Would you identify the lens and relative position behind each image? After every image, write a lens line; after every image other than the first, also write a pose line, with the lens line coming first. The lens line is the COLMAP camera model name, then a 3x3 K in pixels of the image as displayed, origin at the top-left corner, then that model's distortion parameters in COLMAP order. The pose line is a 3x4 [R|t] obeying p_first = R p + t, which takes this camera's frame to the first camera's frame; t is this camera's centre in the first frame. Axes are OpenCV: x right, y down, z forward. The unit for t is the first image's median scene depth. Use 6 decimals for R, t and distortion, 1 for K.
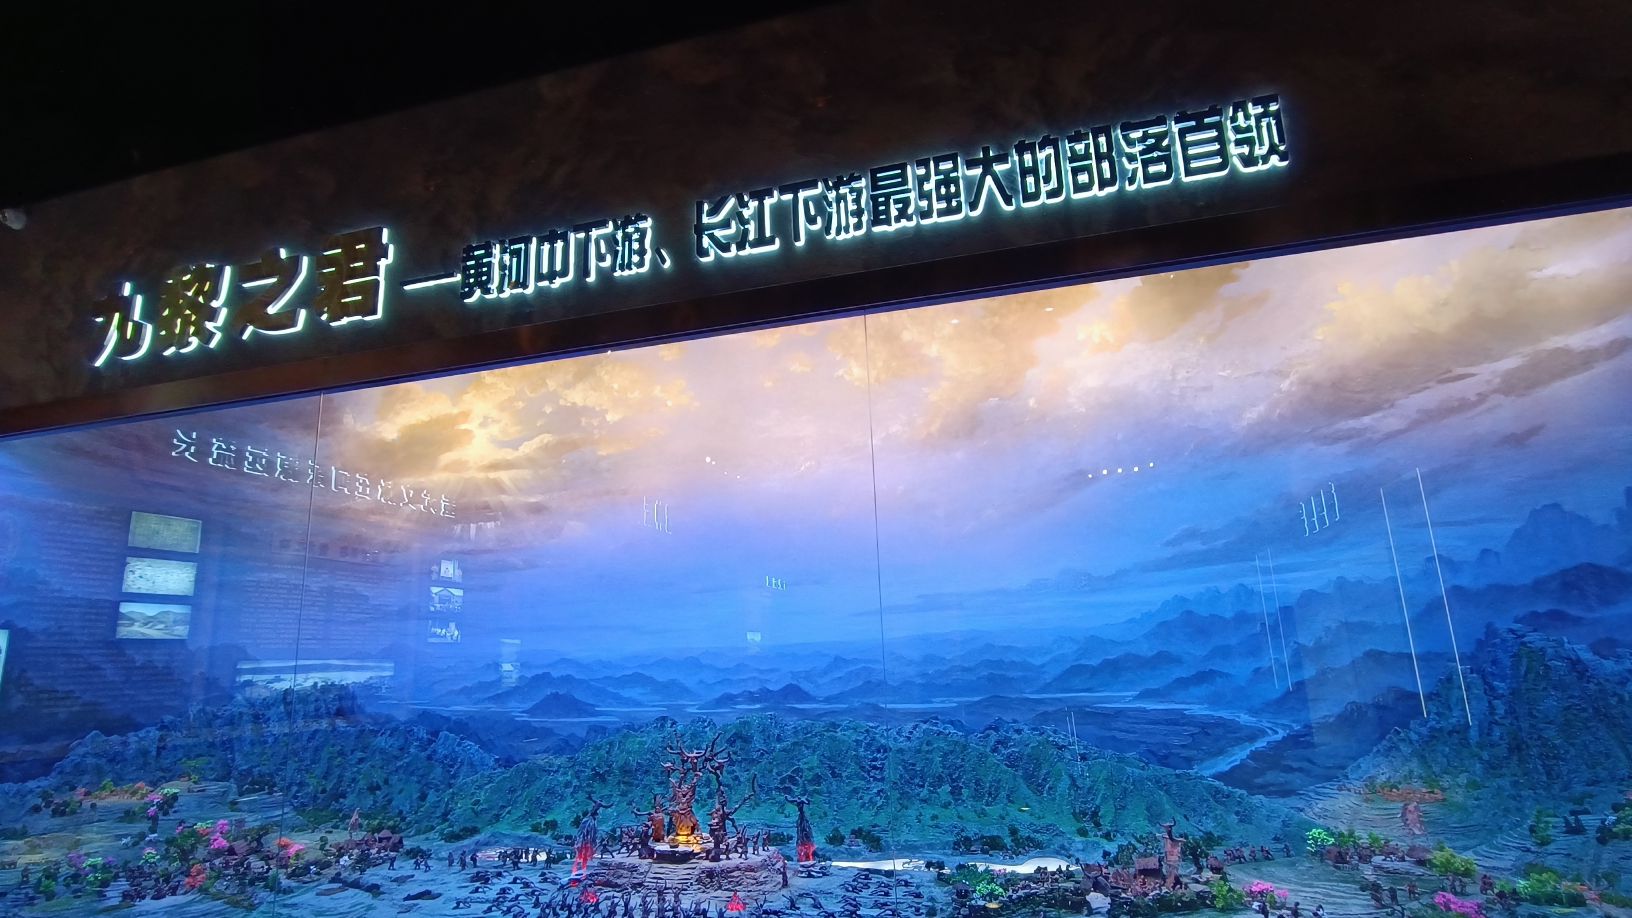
lens RADIAL K [[866.7, 0, 811.1], [0, 866.7, 458.3], [0, 0, 1]] dist [-0.007987, -0.000675]
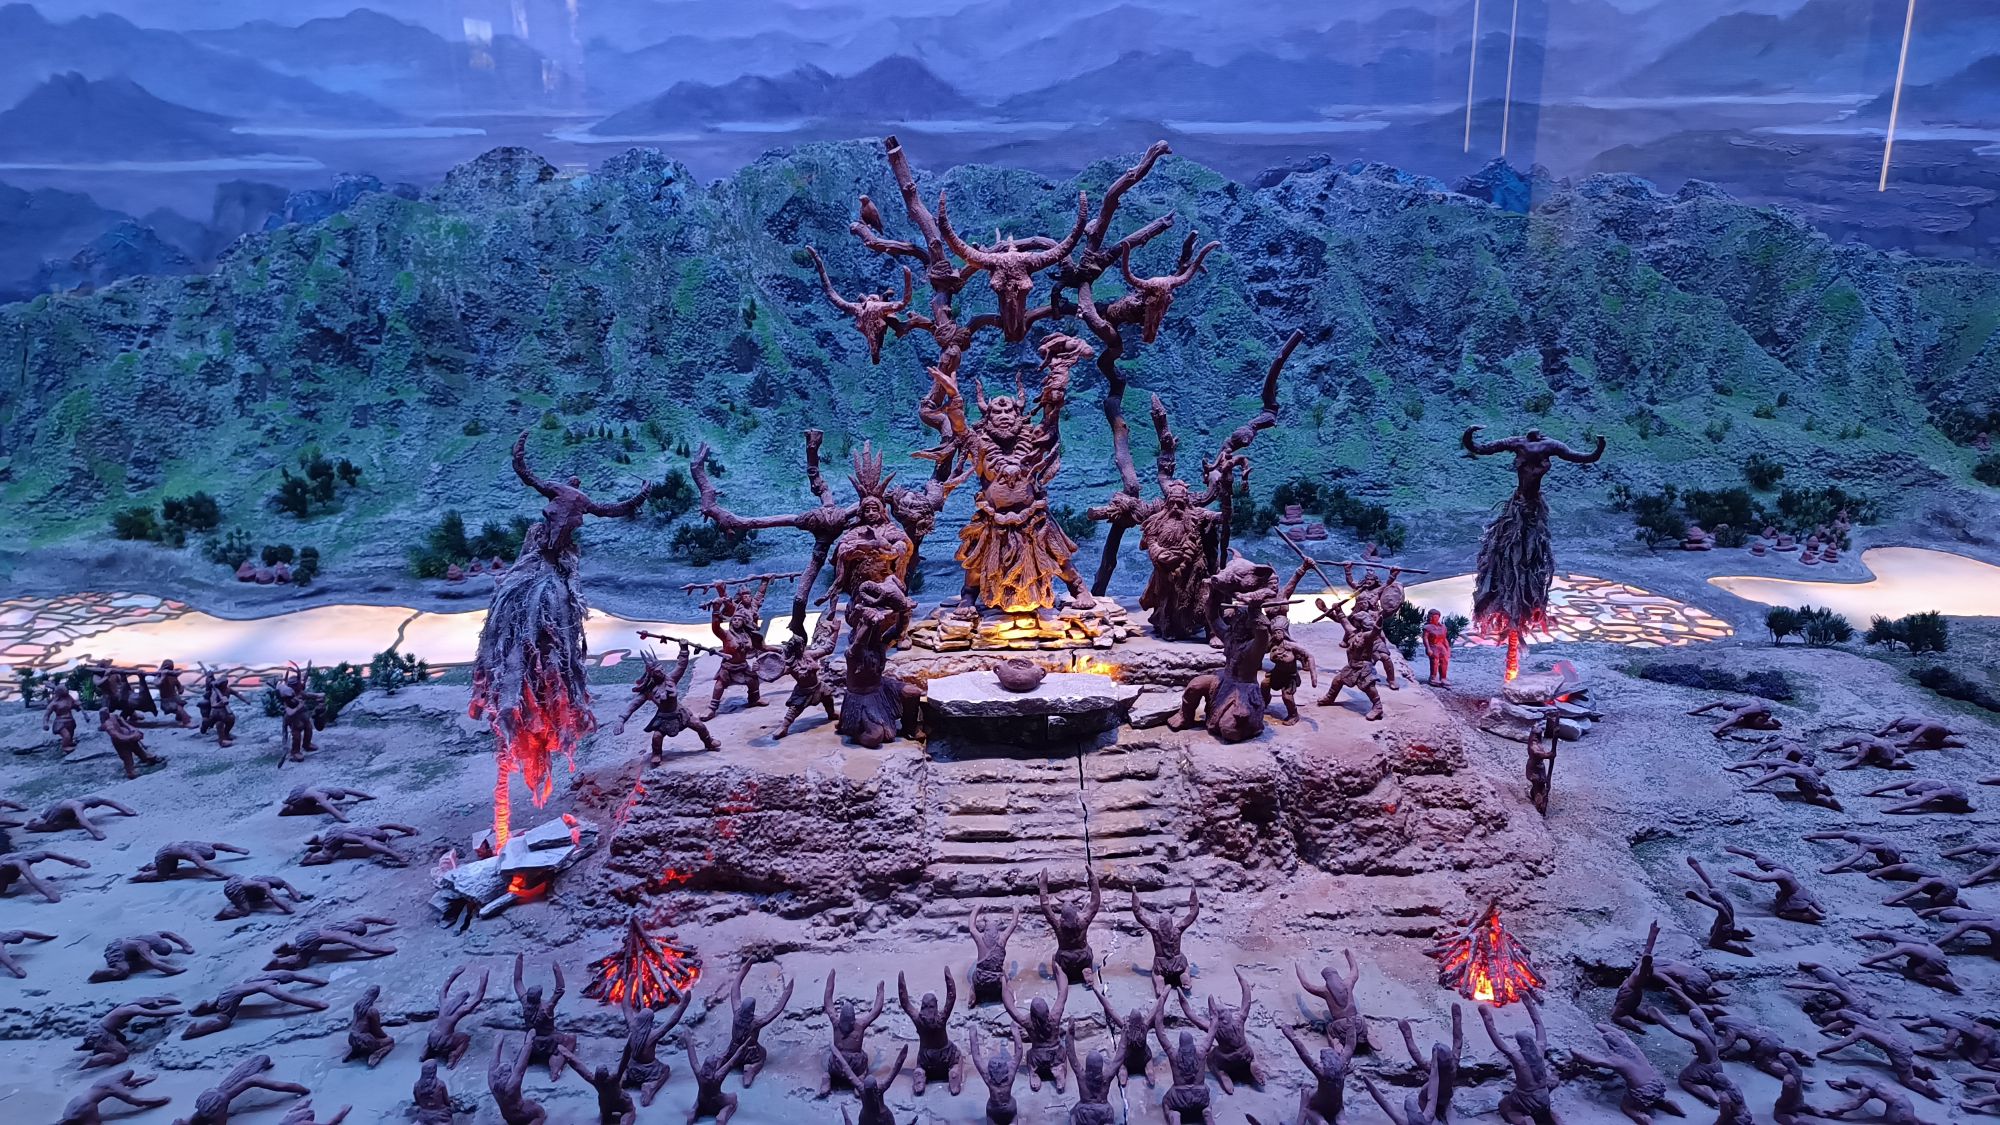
lens RADIAL K [[1455.9, 0, 1001.0], [0, 1455.9, 559.1], [0, 0, 1]] dist [-0.000061, -0.008393]
pose [[0.952391, -0.068808, 0.297012, -0.186415], [-0.088585, 0.869715, 0.485539, 0.178814], [-0.291725, -0.488734, 0.822214, 0.512590]]
